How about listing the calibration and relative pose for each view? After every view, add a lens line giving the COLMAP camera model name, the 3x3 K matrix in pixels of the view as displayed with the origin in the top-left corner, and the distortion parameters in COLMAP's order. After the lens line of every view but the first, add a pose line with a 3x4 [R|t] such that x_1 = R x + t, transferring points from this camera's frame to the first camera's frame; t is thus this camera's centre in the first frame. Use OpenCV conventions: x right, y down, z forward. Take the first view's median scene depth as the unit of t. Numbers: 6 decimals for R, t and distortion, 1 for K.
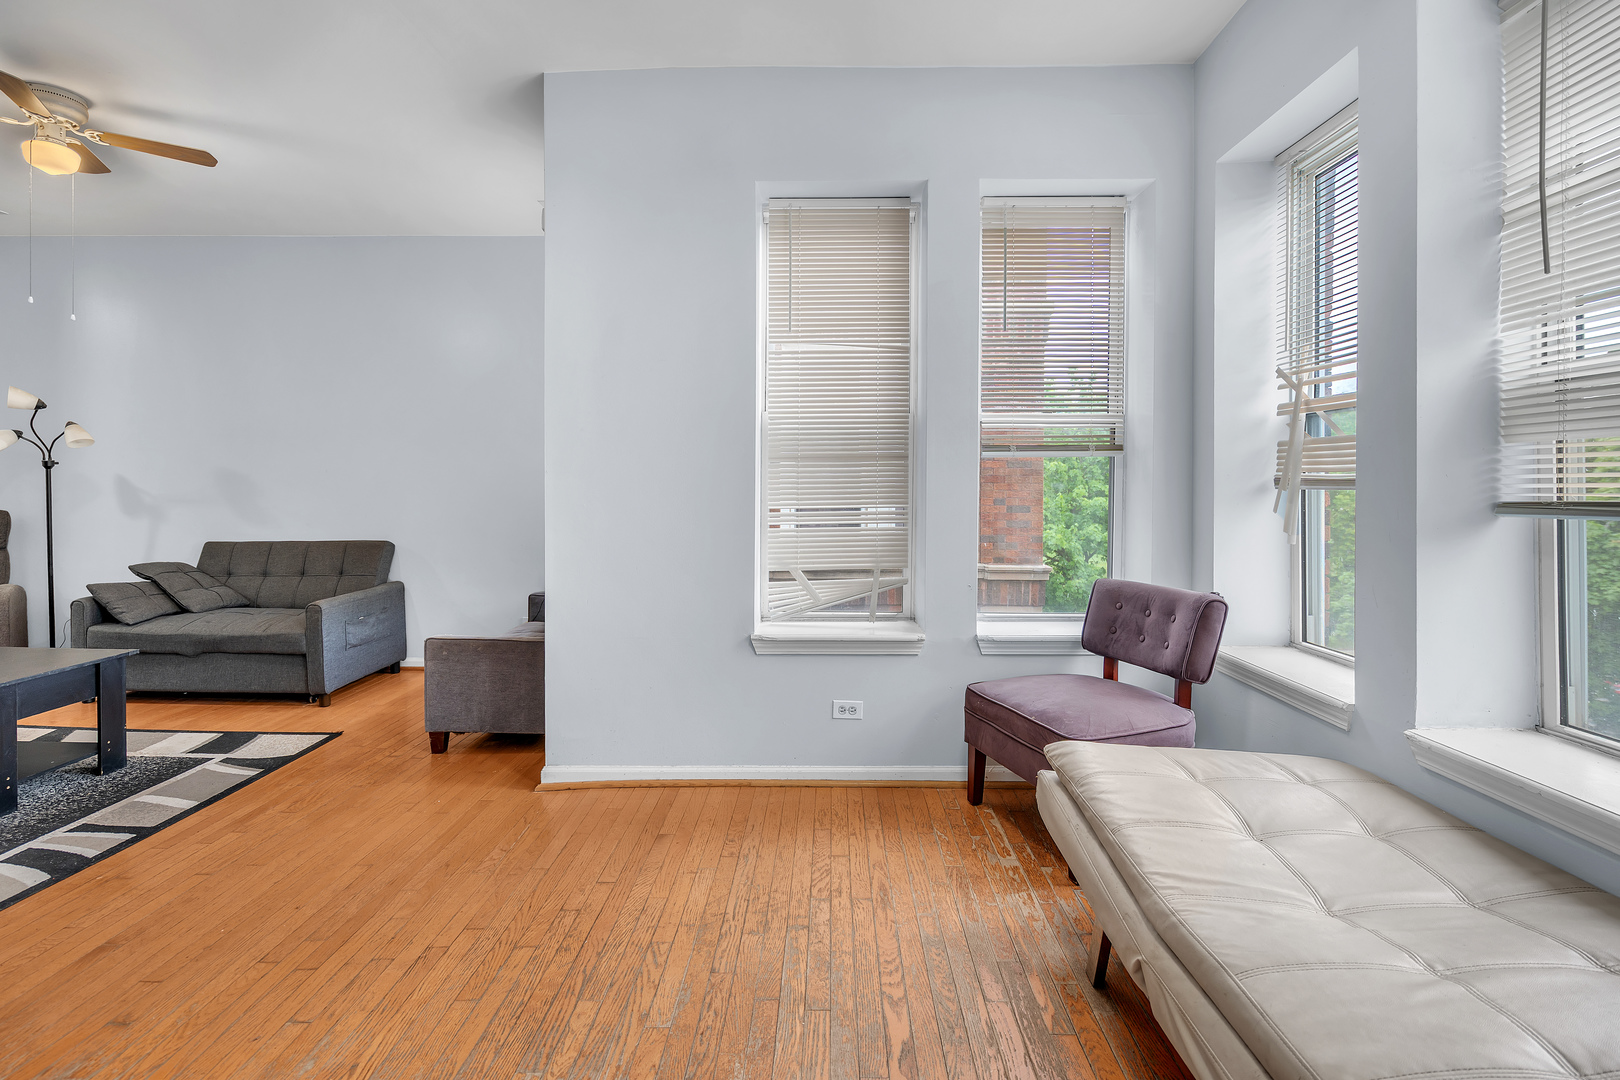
lens RADIAL K [[767.0, 0, 817.4], [0, 767.0, 492.3], [0, 0, 1]] dist [-0.005251, 0.000828]
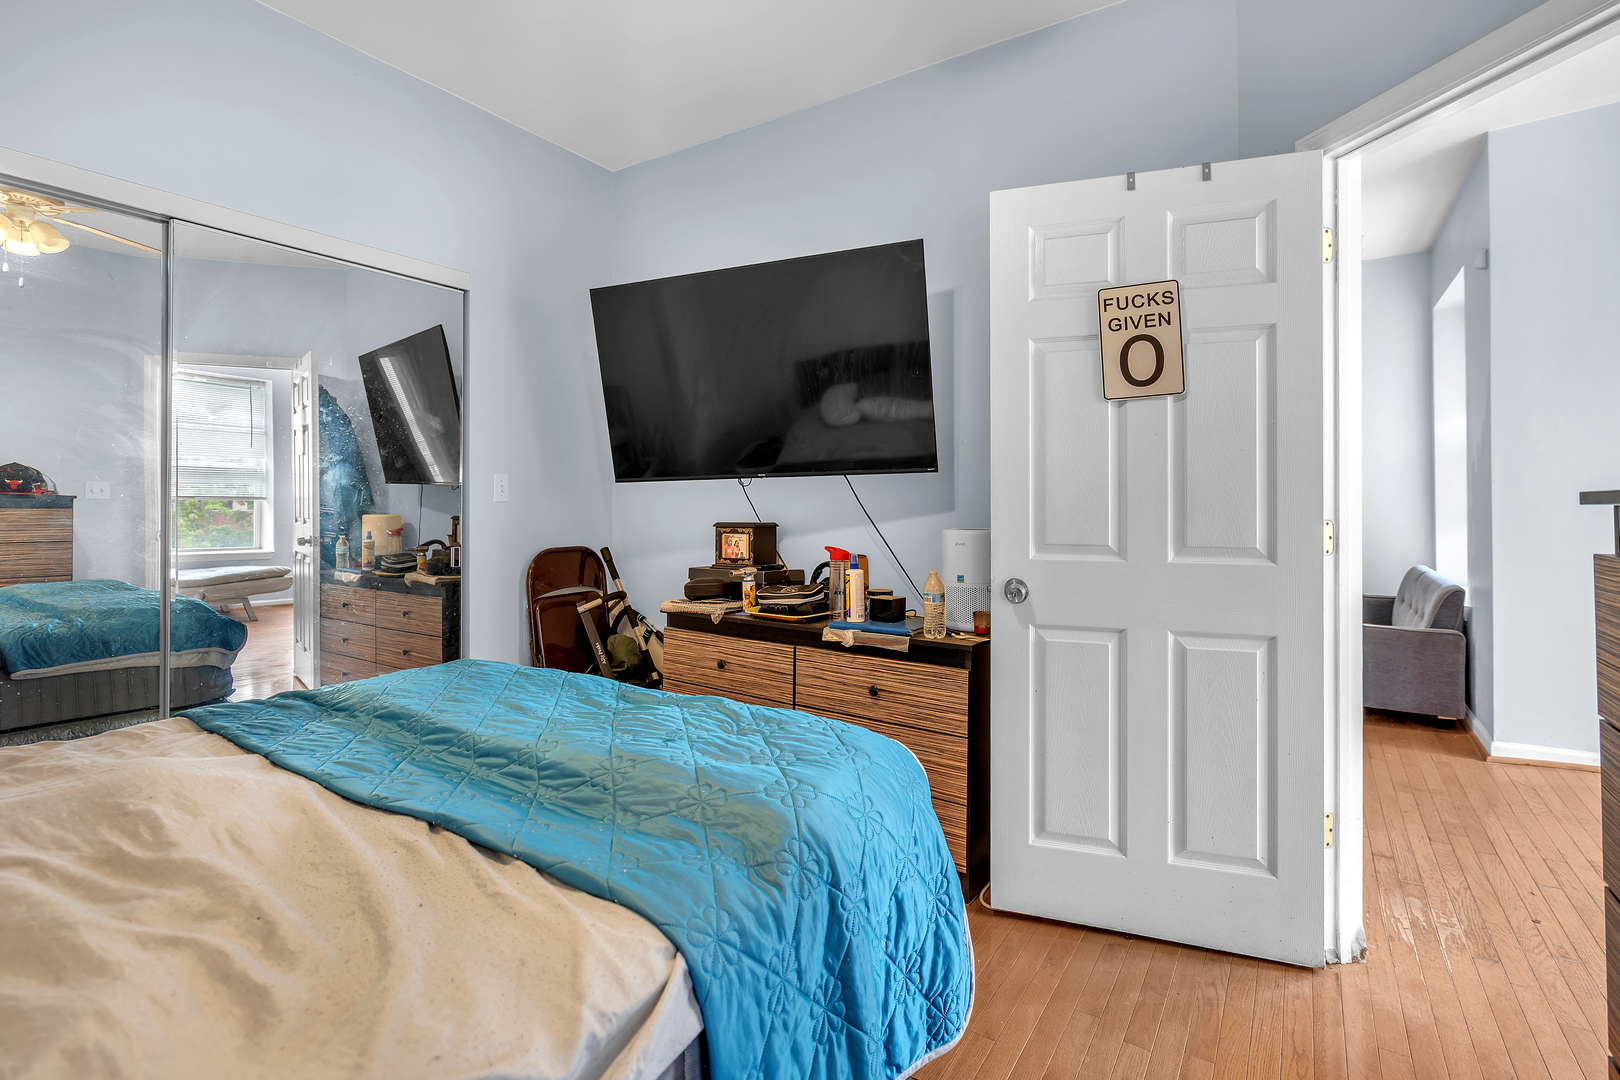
lens RADIAL K [[740.1, 0, 810.1], [0, 740.1, 503.5], [0, 0, 1]] dist [-0.001456, 0.000130]
pose [[0.847077, -0.000182, -0.531470, -0.583581], [-0.001401, 0.999996, -0.002575, 0.006303], [0.531468, 0.002926, 0.847073, -0.439552]]
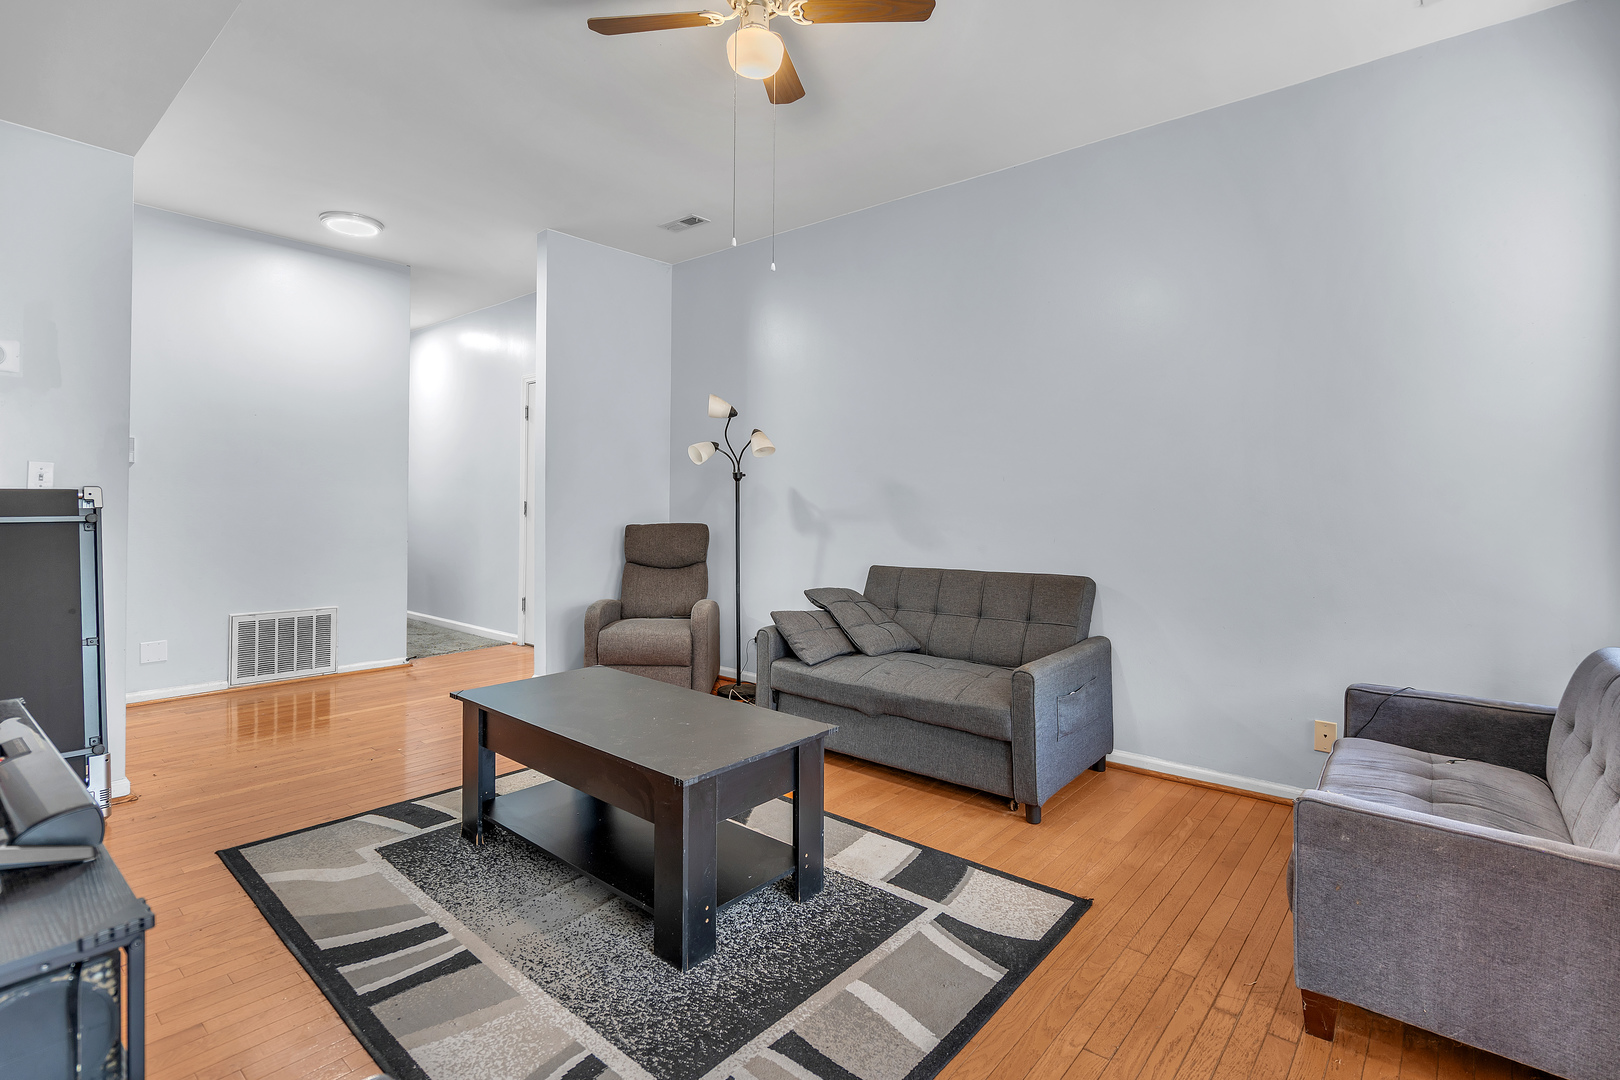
lens RADIAL K [[777.8, 0, 801.6], [0, 777.8, 503.8], [0, 0, 1]] dist [-0.001866, 0.000414]
pose [[0.770400, -0.000602, -0.637560, -0.459023], [-0.007920, 0.999913, -0.010514, 0.009626], [0.637512, 0.013149, 0.770329, 0.426647]]
